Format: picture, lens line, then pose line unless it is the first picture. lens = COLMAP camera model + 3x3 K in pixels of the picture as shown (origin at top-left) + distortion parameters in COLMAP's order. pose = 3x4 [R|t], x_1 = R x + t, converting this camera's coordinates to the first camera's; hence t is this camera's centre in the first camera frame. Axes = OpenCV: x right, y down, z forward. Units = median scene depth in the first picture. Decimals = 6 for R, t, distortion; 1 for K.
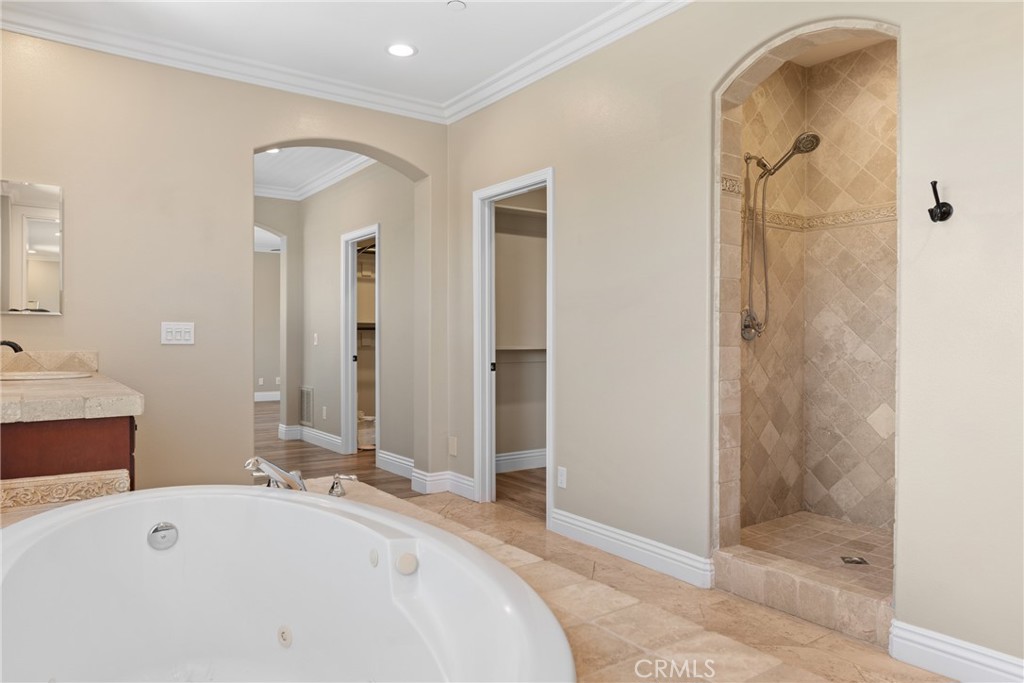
lens RADIAL K [[675.6, 0, 512.0], [0, 675.6, 341.6], [0, 0, 1]] dist [0.002535, 0.000947]
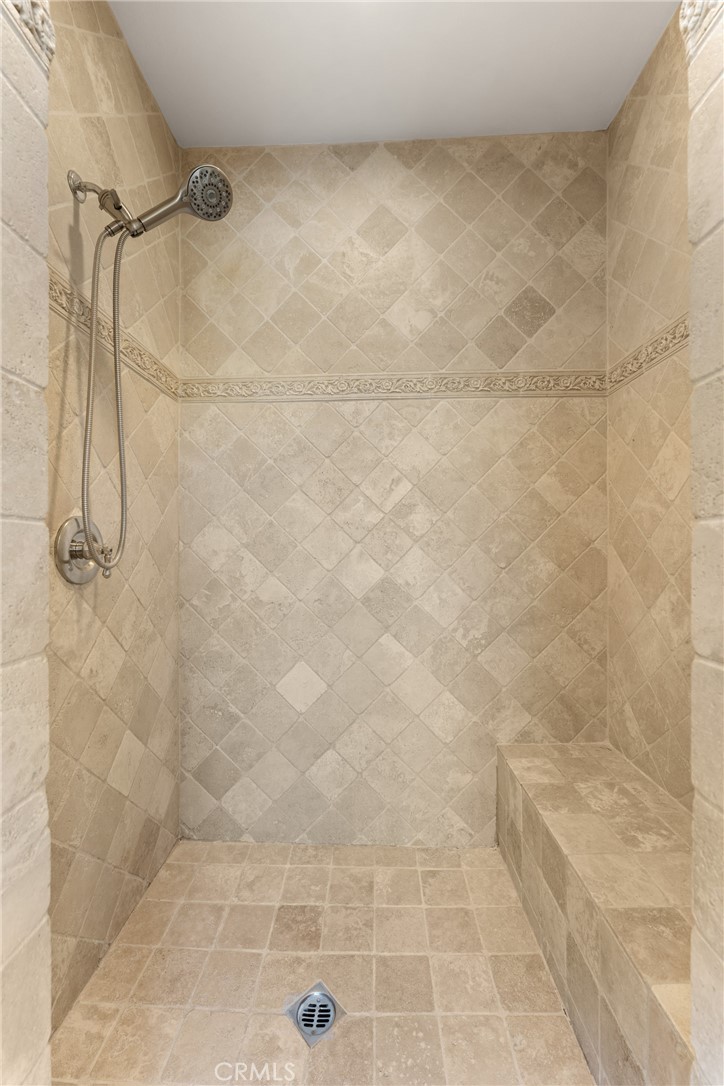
lens RADIAL K [[433.2, 0, 365.7], [0, 433.2, 545.8], [0, 0, 1]] dist [-0.001457, -0.000616]
pose [[0.606427, -0.002227, 0.795136, 0.227856], [0.008322, 0.999959, -0.003546, -0.025239], [-0.795096, 0.008768, 0.606420, 0.651048]]
